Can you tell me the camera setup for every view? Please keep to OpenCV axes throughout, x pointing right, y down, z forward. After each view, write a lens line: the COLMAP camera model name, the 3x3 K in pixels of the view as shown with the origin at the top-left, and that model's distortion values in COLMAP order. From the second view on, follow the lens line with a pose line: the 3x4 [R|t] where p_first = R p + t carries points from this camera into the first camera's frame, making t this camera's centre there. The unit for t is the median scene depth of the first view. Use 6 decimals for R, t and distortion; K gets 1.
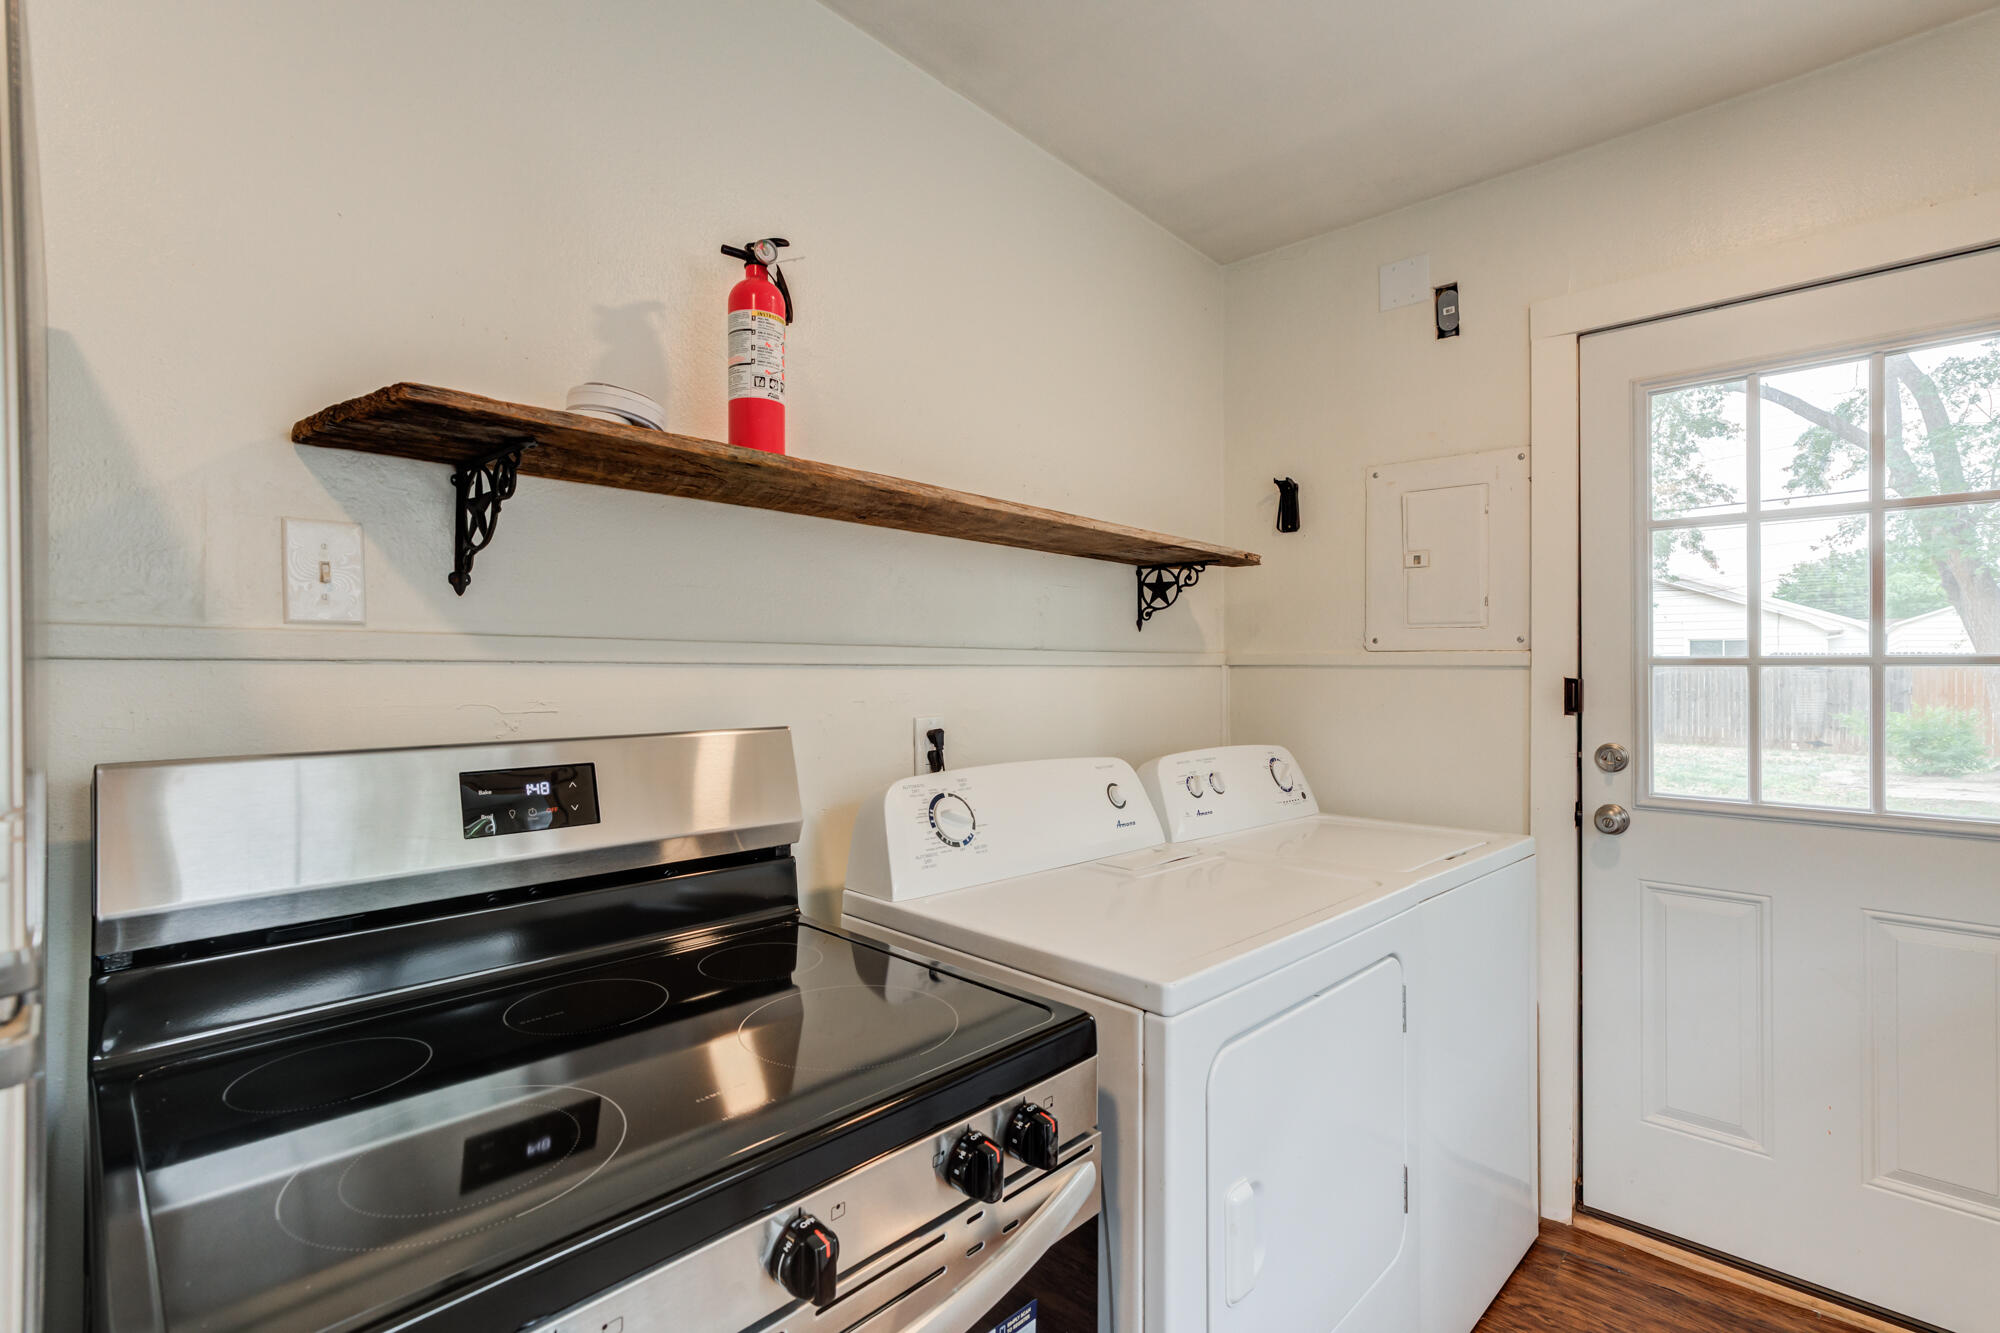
lens RADIAL K [[893.2, 0, 1006.6], [0, 893.2, 663.3], [0, 0, 1]] dist [-0.001481, 0.000427]
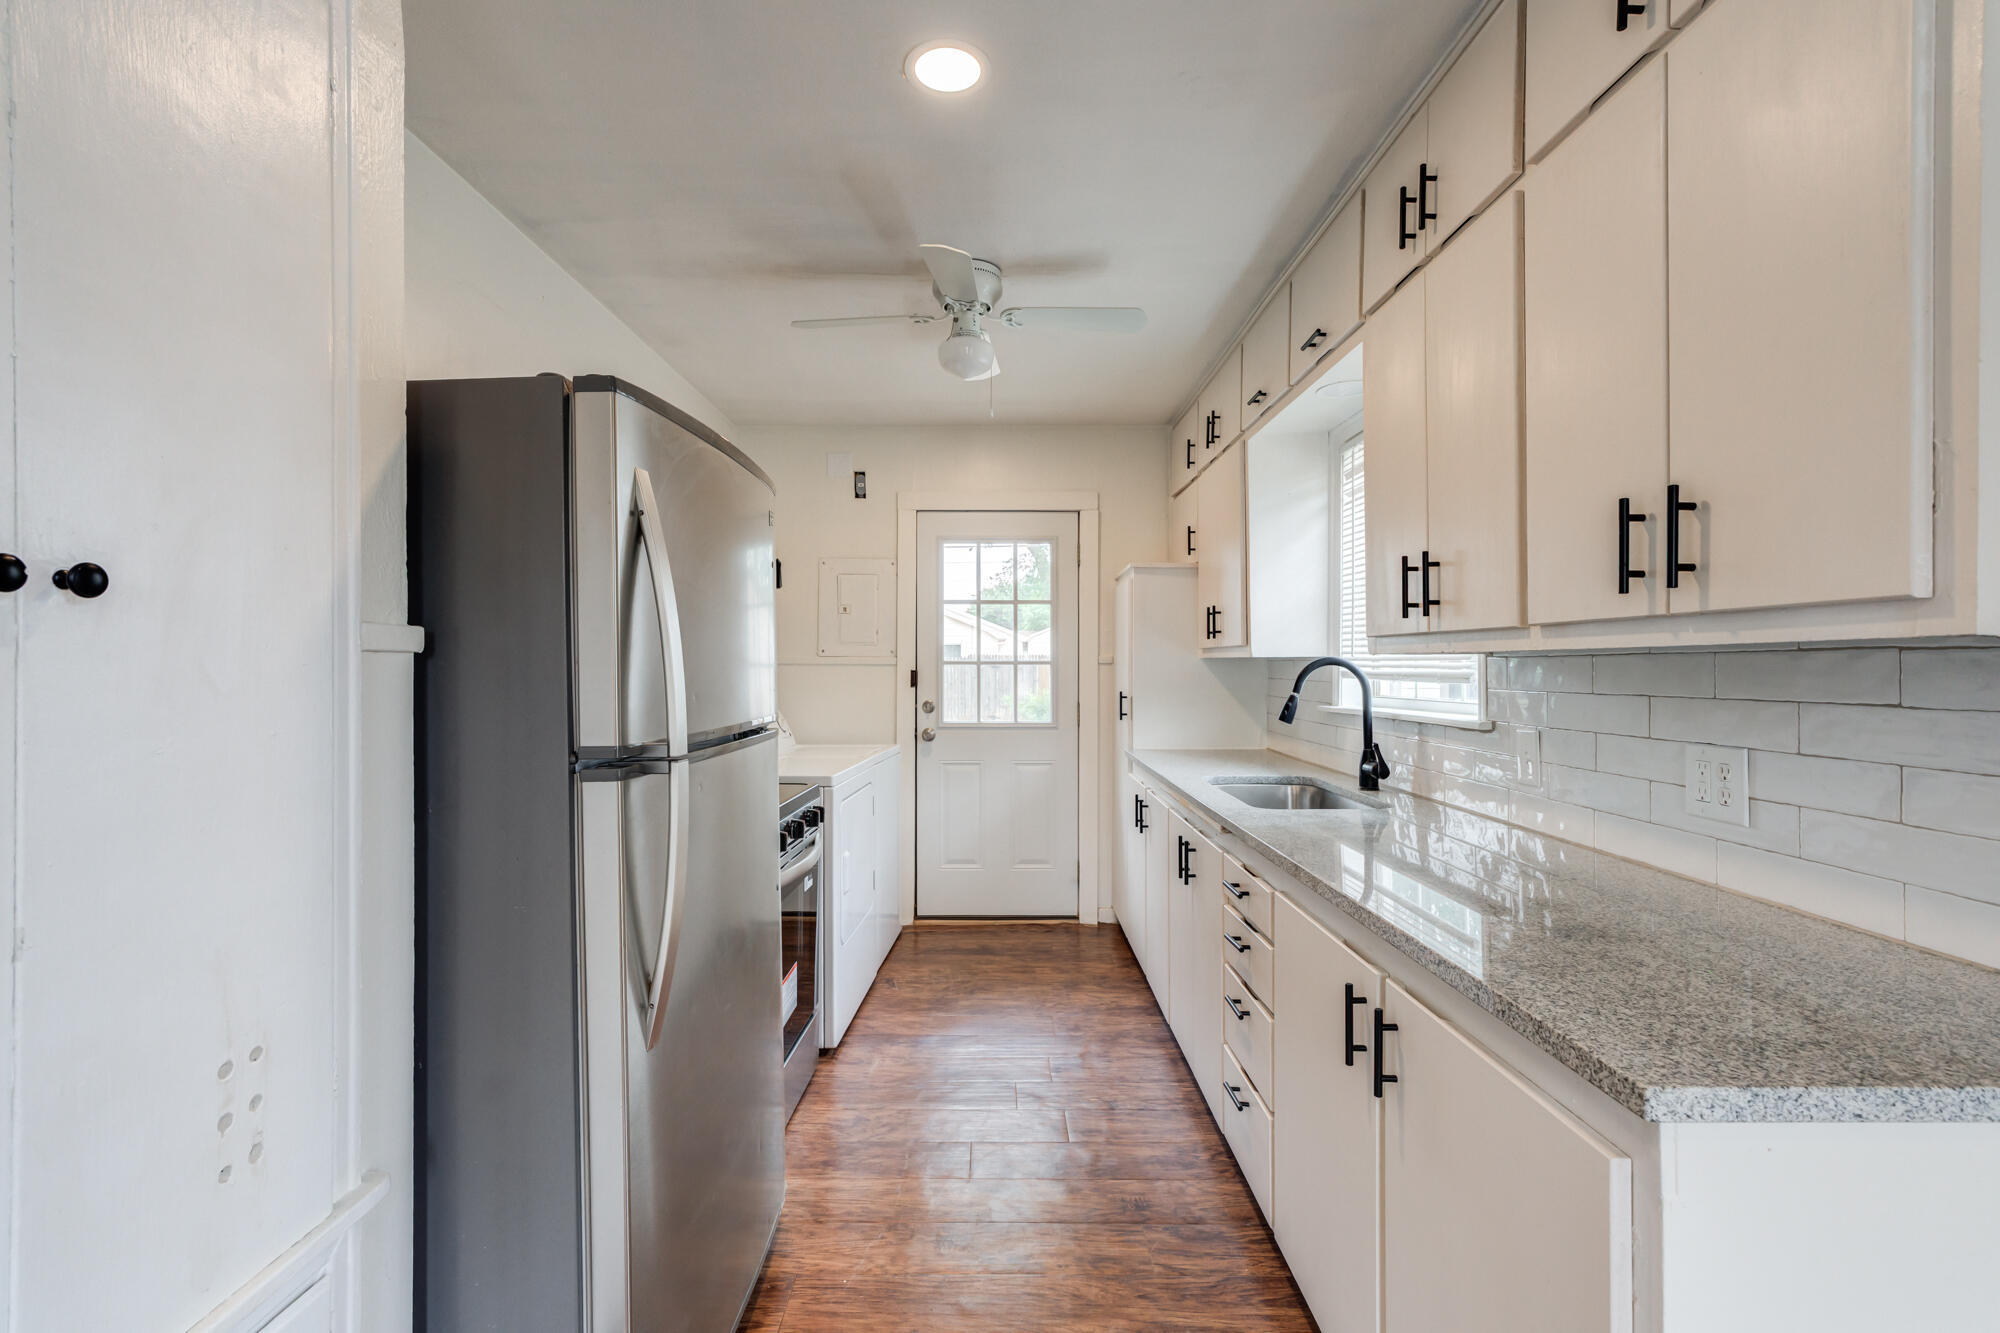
lens RADIAL K [[893.2, 0, 1006.6], [0, 893.2, 663.3], [0, 0, 1]] dist [-0.001481, 0.000427]
pose [[0.724905, 0.001158, 0.688848, -0.681985], [-0.002069, 0.999998, 0.000496, -0.001843], [-0.688846, -0.001785, 0.724906, -0.707773]]
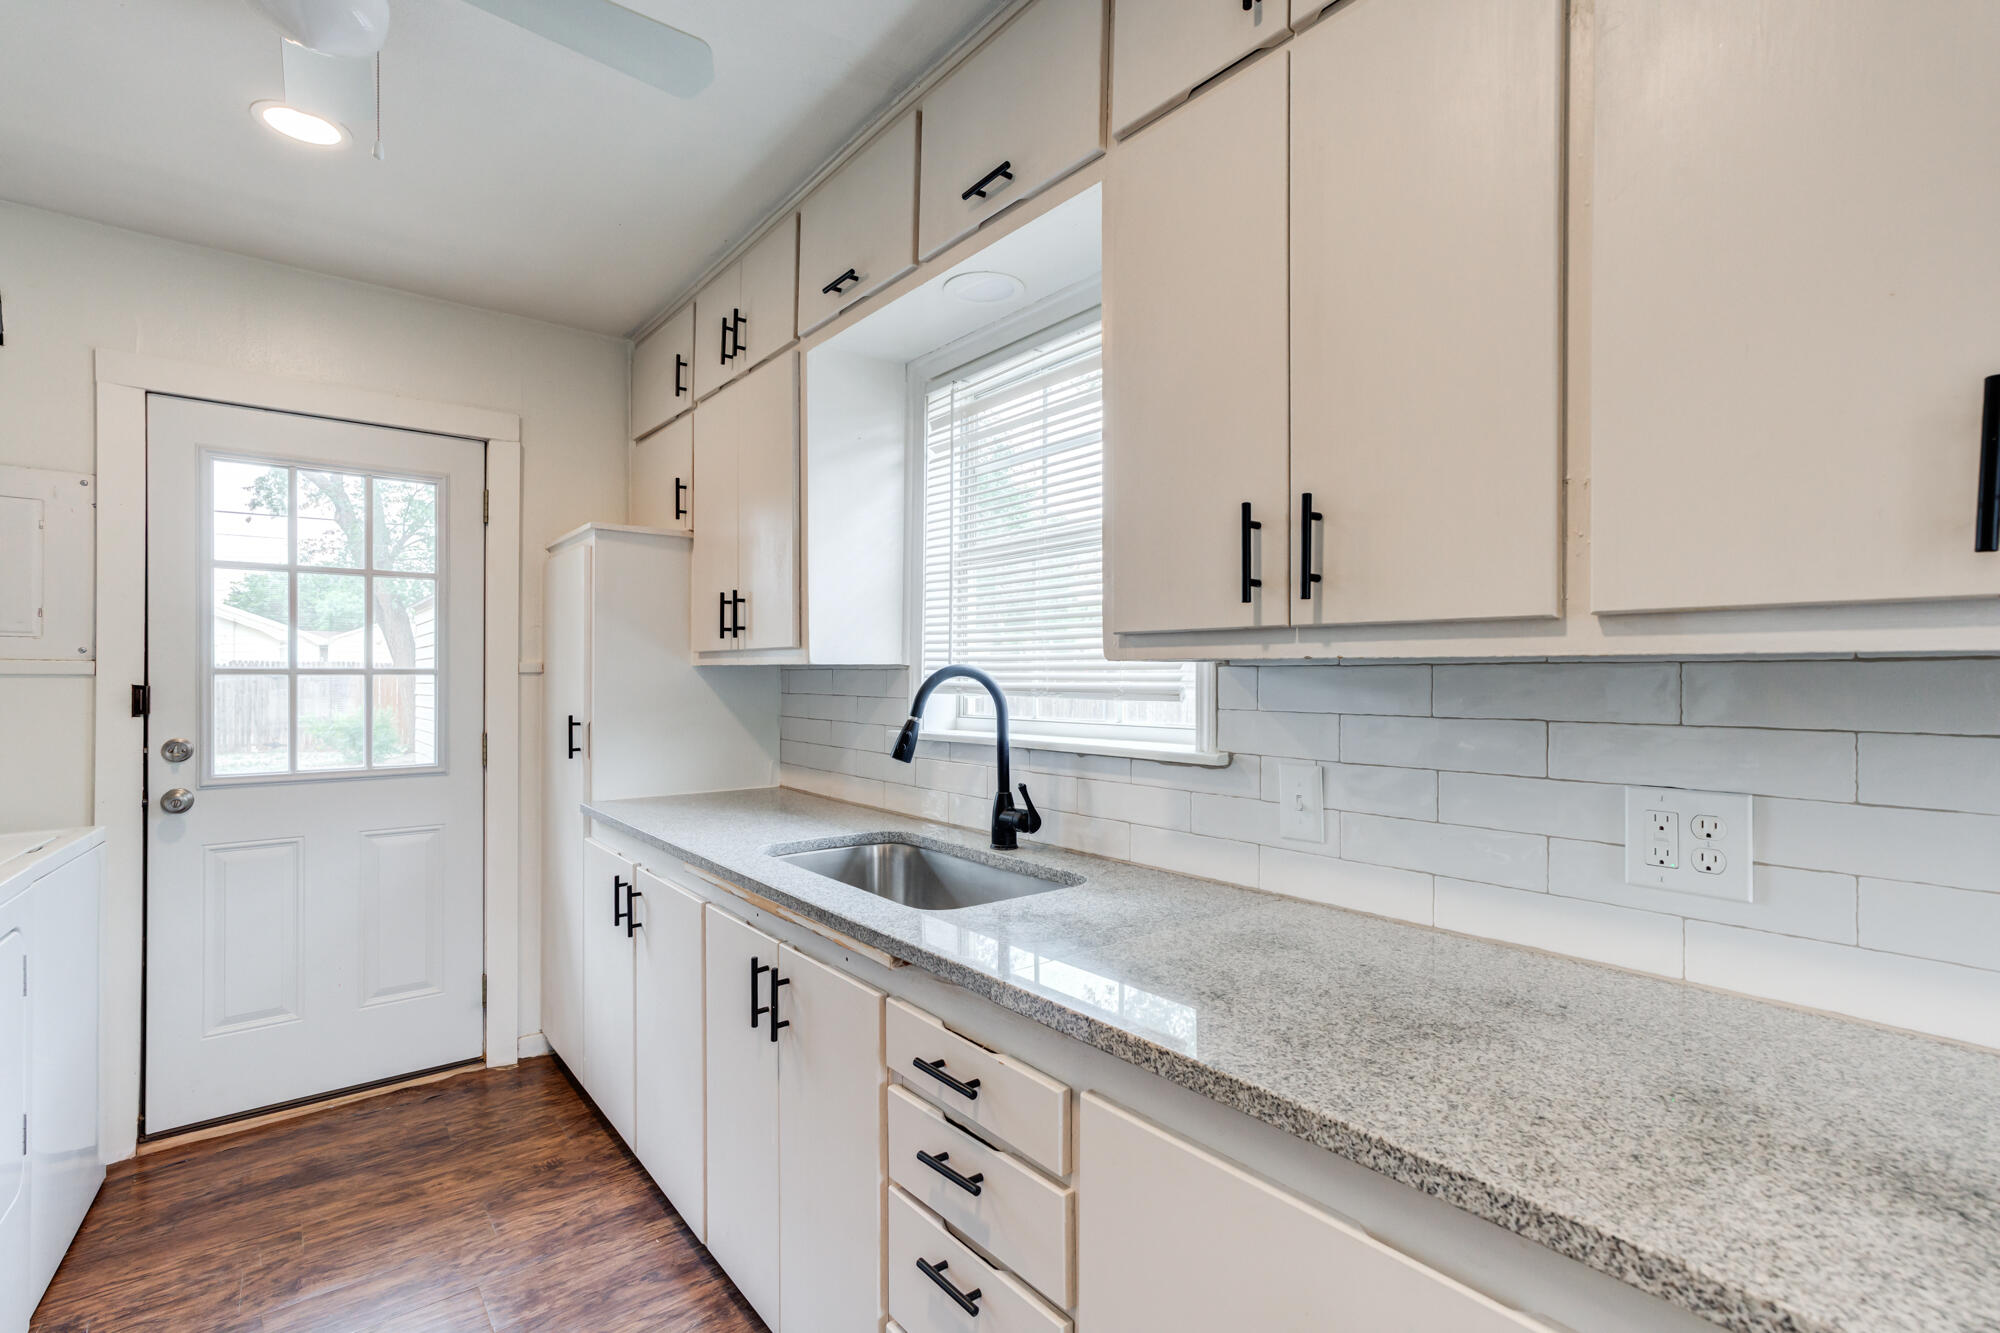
lens RADIAL K [[924.9, 0, 1005.4], [0, 924.9, 675.8], [0, 0, 1]] dist [-0.004857, 0.011207]
pose [[0.153731, -0.002125, 0.988110, -0.388295], [-0.003877, 0.999989, 0.002754, -0.003041], [-0.988105, -0.004255, 0.153721, -0.299410]]
